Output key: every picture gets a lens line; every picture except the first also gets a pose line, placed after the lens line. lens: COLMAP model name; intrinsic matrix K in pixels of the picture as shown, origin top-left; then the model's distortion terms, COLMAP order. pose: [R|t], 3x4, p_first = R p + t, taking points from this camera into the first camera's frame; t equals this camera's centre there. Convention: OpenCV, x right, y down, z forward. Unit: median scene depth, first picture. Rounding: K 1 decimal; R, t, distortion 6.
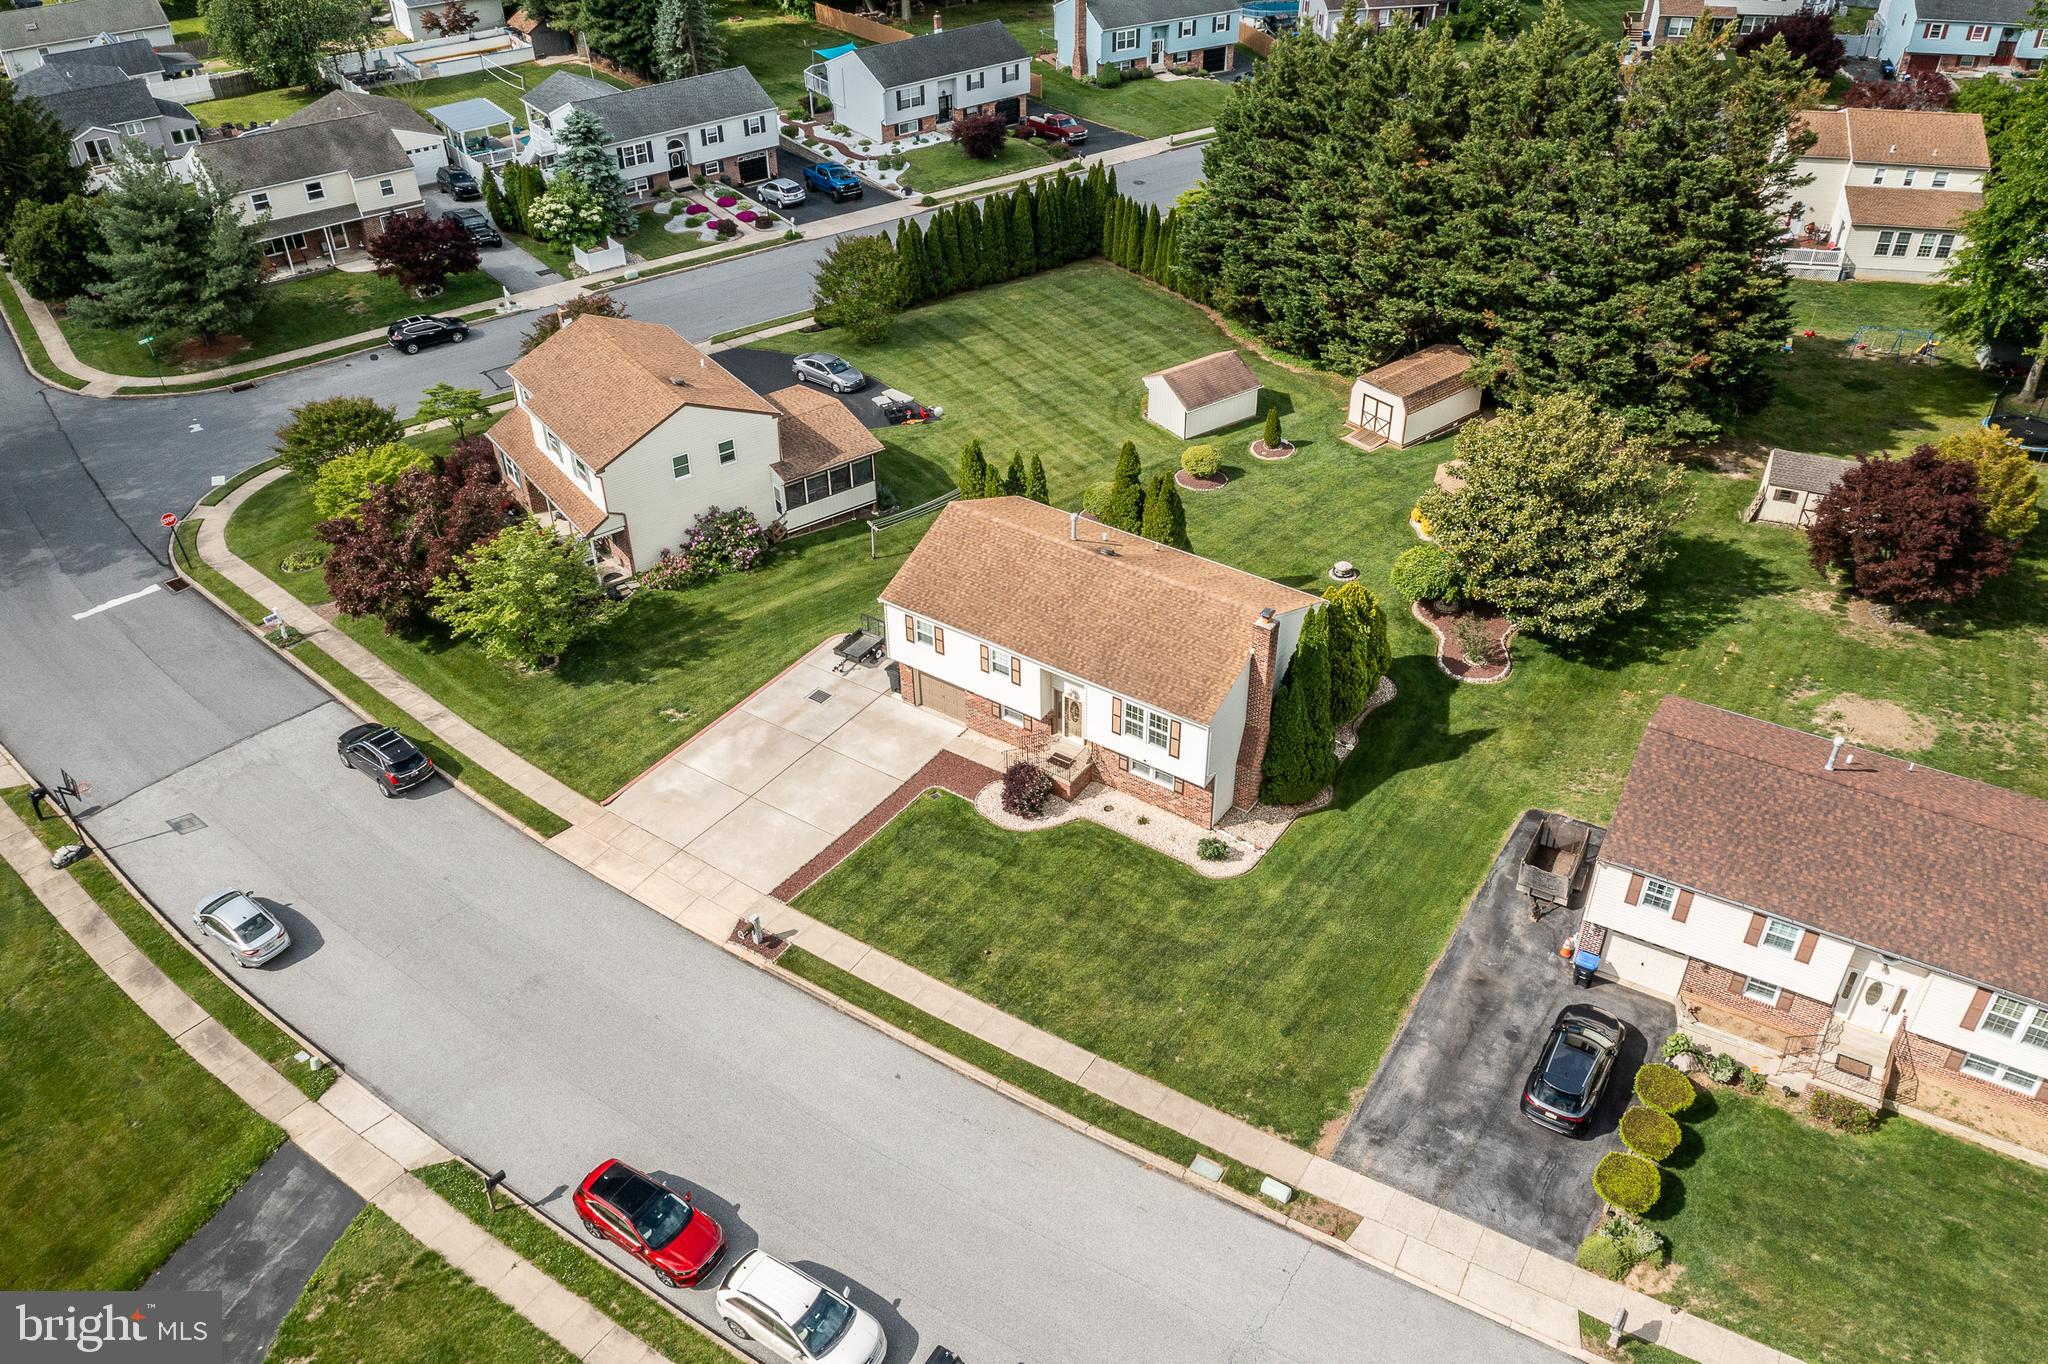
lens RADIAL K [[1610.2, 0, 1020.5], [0, 1610.2, 680.4], [0, 0, 1]] dist [-0.016521, 0.068448]
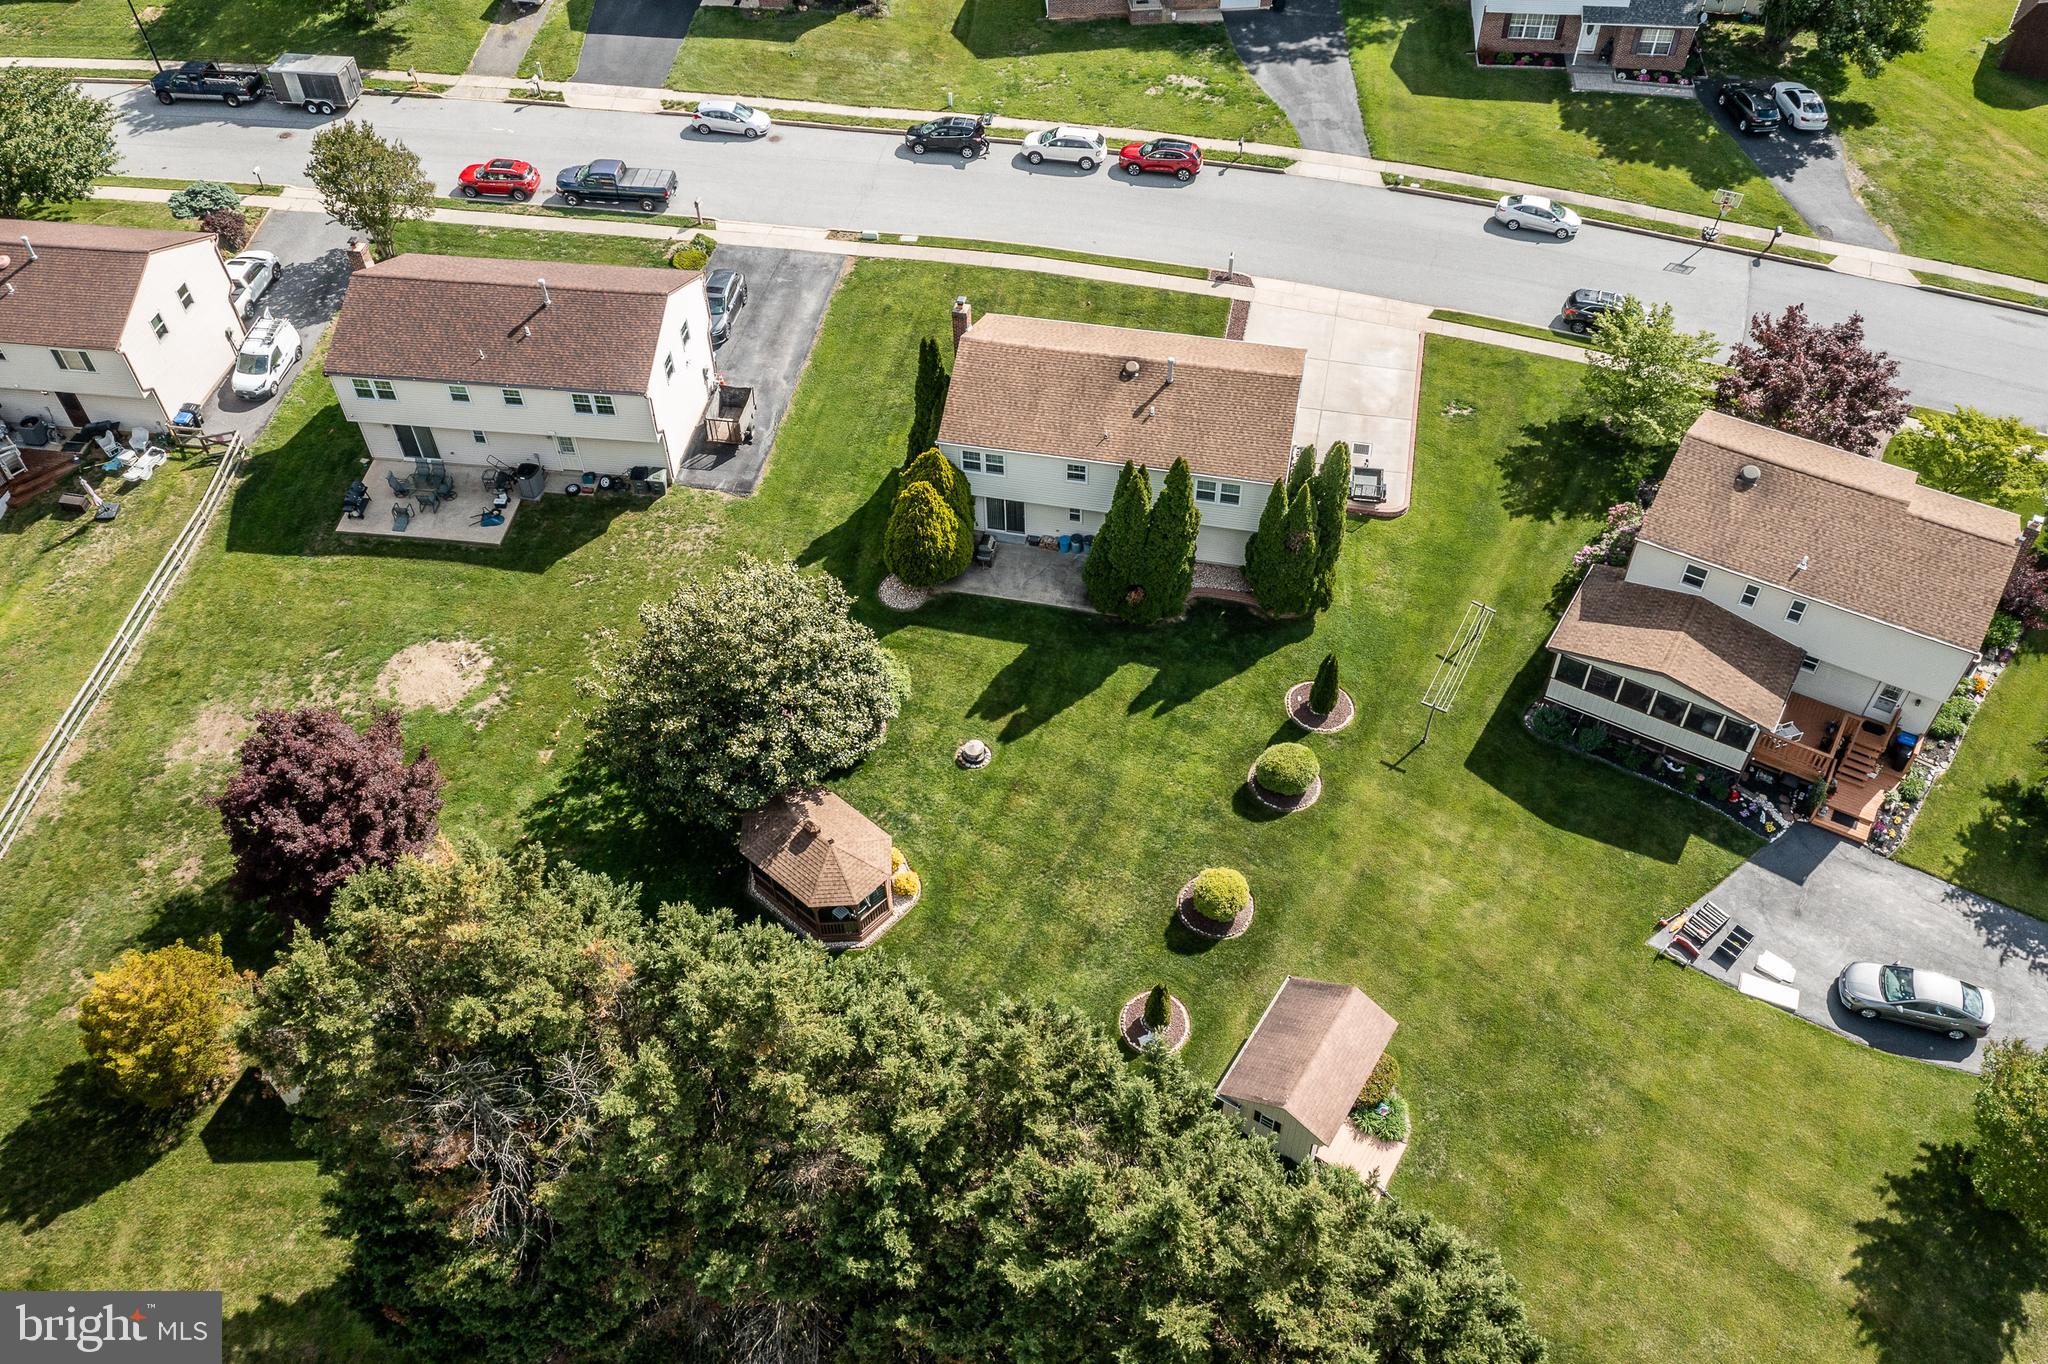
lens RADIAL K [[1624.0, 0, 1018.9], [0, 1624.0, 668.2], [0, 0, 1]] dist [-0.008913, 0.050878]
pose [[-0.923826, 0.297944, -0.240365, 0.327394], [-0.202862, 0.151456, 0.967423, -0.800812], [0.324643, 0.942492, -0.079478, 0.910297]]
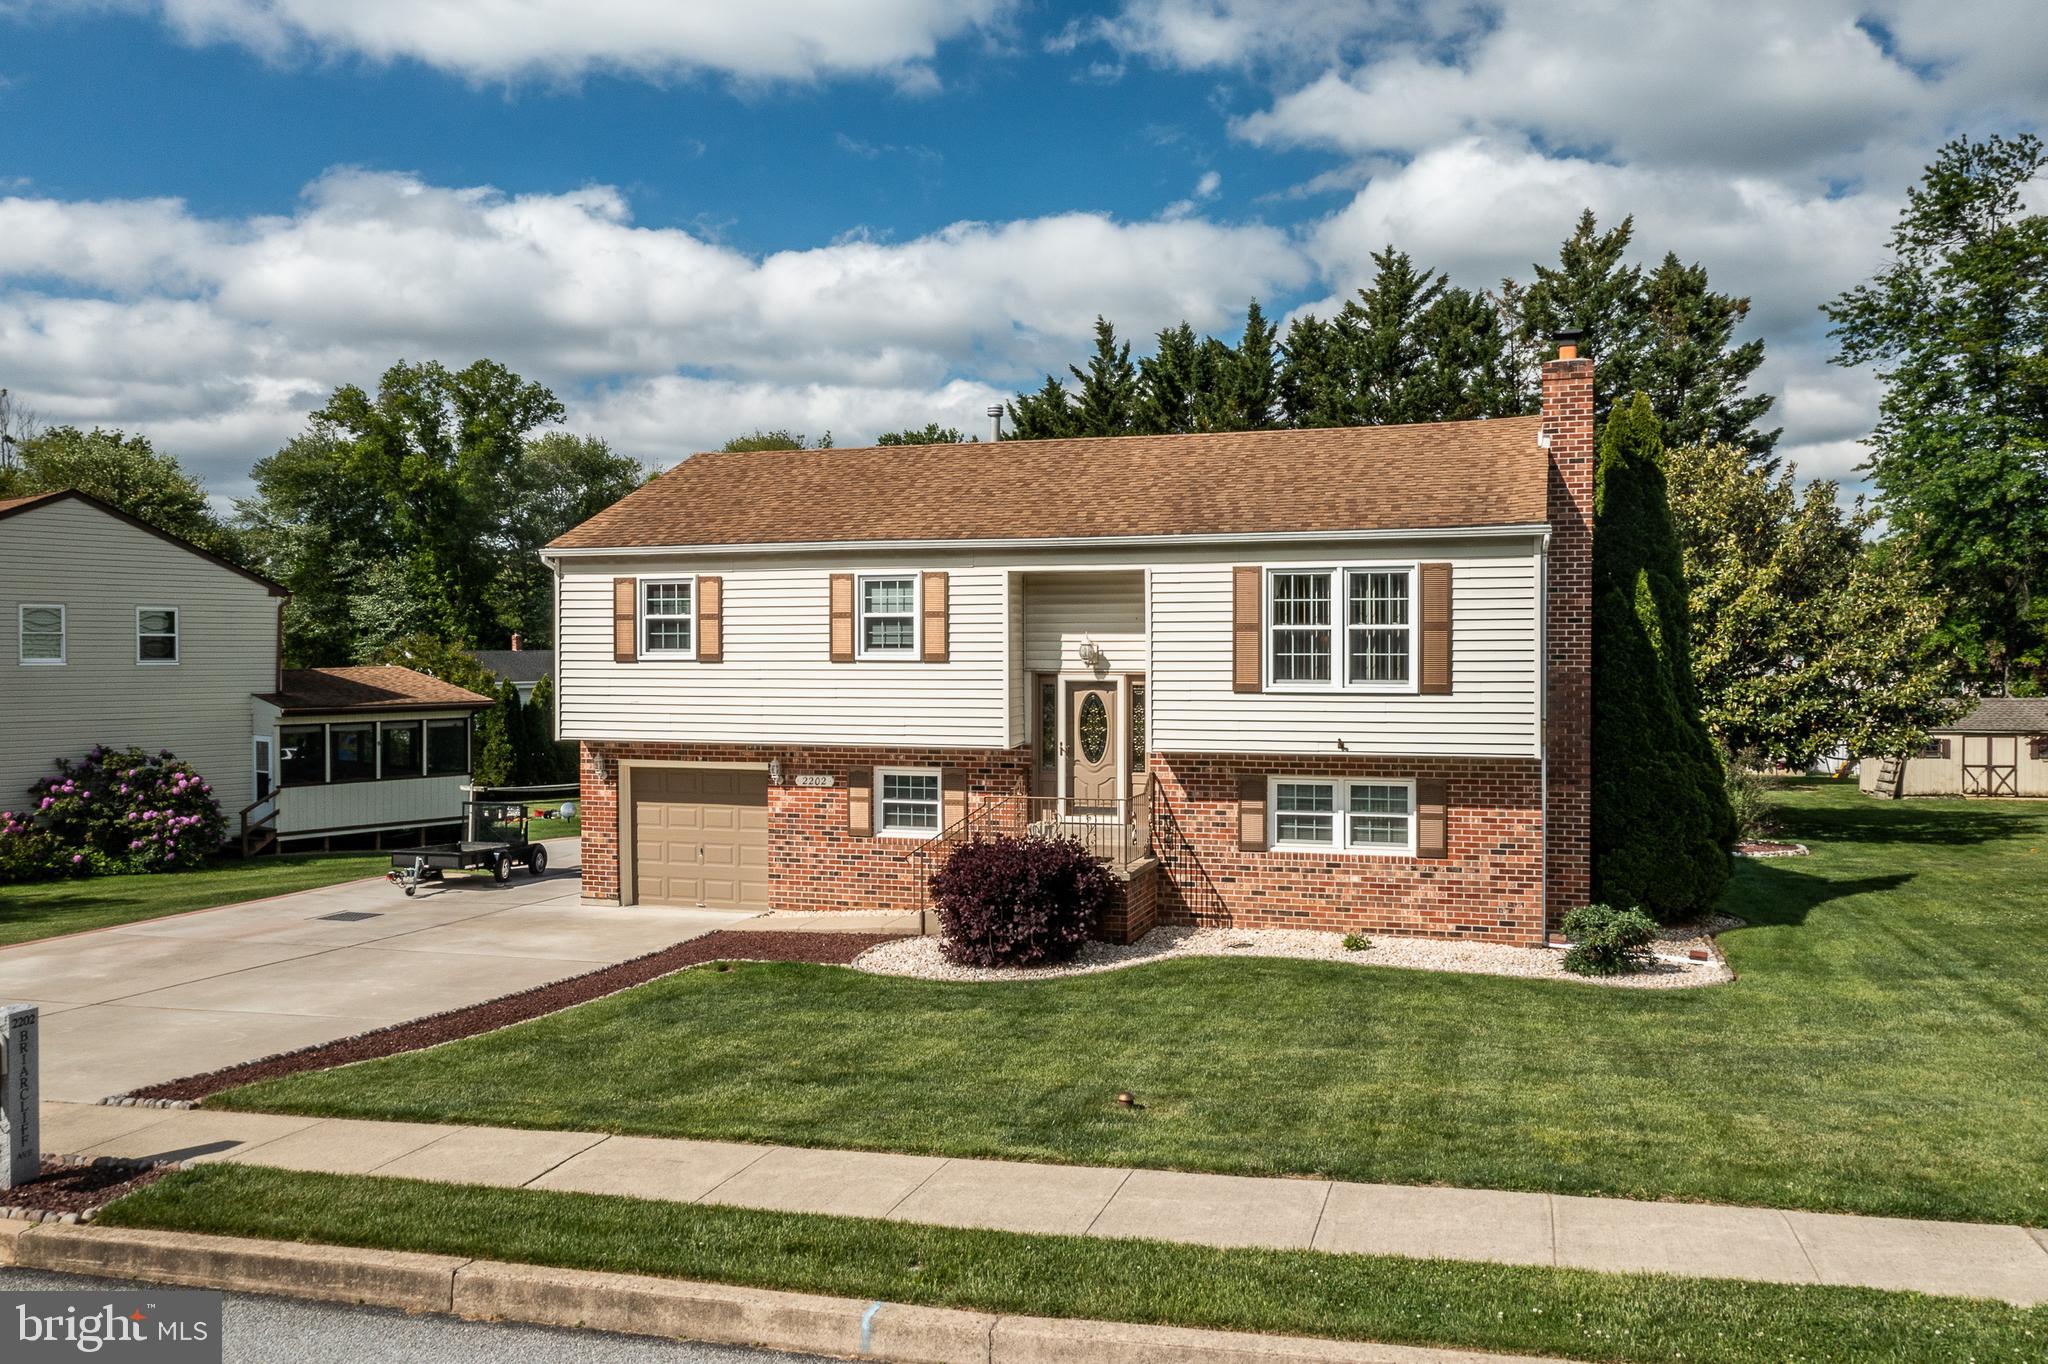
lens RADIAL K [[1624.0, 0, 1018.9], [0, 1624.0, 668.2], [0, 0, 1]] dist [-0.008913, 0.050878]
pose [[0.958738, 0.007612, 0.284190, -0.065707], [0.160707, 0.810086, -0.563857, 0.158060], [-0.234510, 0.586262, 0.775437, 0.500813]]
